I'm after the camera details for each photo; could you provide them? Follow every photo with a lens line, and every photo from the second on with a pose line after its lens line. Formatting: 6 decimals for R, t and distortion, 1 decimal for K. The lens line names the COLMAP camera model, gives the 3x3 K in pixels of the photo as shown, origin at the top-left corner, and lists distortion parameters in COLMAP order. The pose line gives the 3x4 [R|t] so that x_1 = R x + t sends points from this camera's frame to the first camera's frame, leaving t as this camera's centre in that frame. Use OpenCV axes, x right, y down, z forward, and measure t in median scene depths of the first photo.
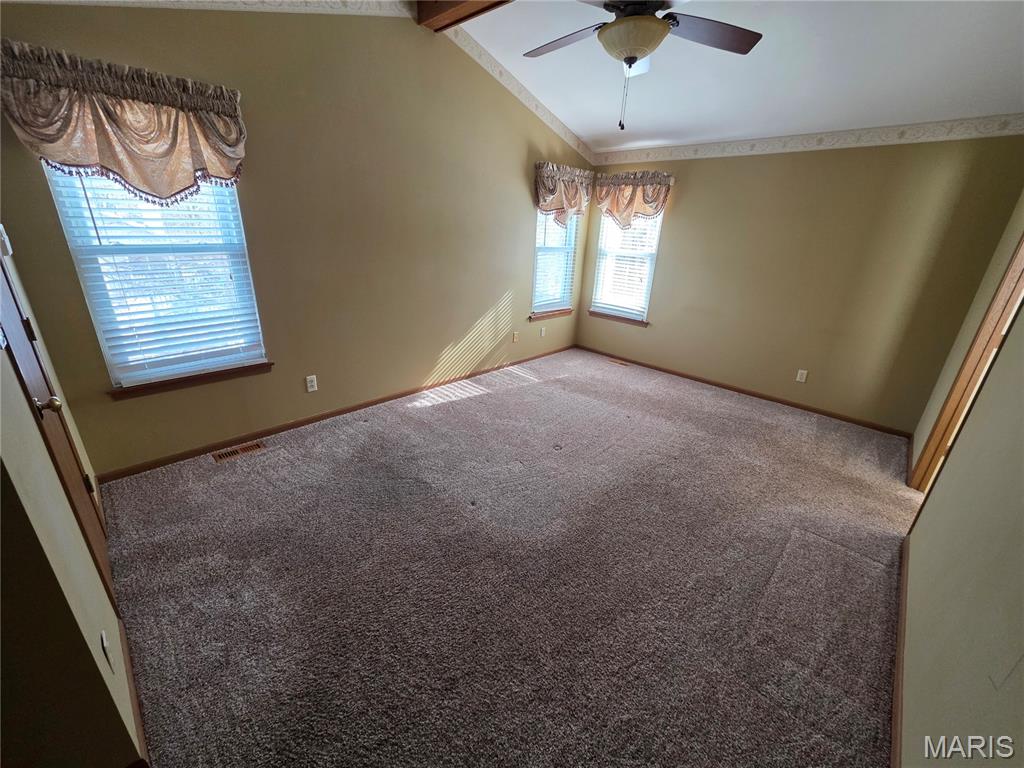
lens RADIAL K [[406.1, 0, 513.9], [0, 406.1, 381.0], [0, 0, 1]] dist [0.001972, 0.000916]
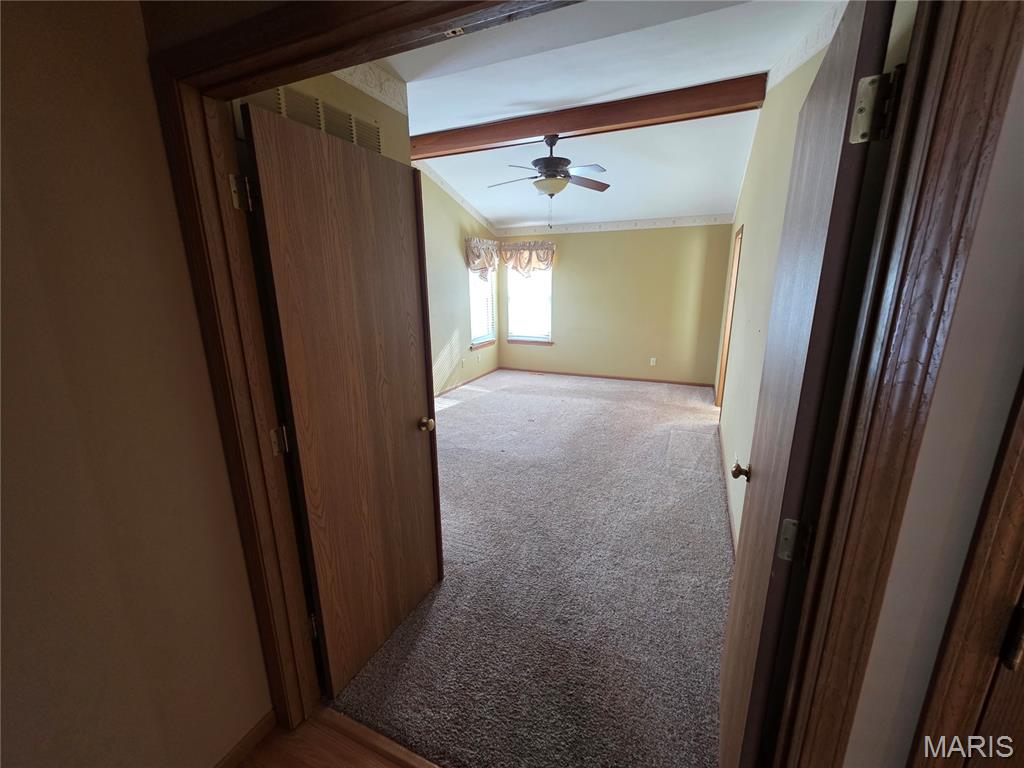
lens RADIAL K [[406.1, 0, 513.7], [0, 406.1, 380.3], [0, 0, 1]] dist [0.001972, 0.000916]
pose [[0.940232, -0.134079, 0.313027, -0.282945], [0.169279, 0.981632, -0.087995, 0.095511], [-0.295479, 0.135725, 0.945659, -0.300930]]
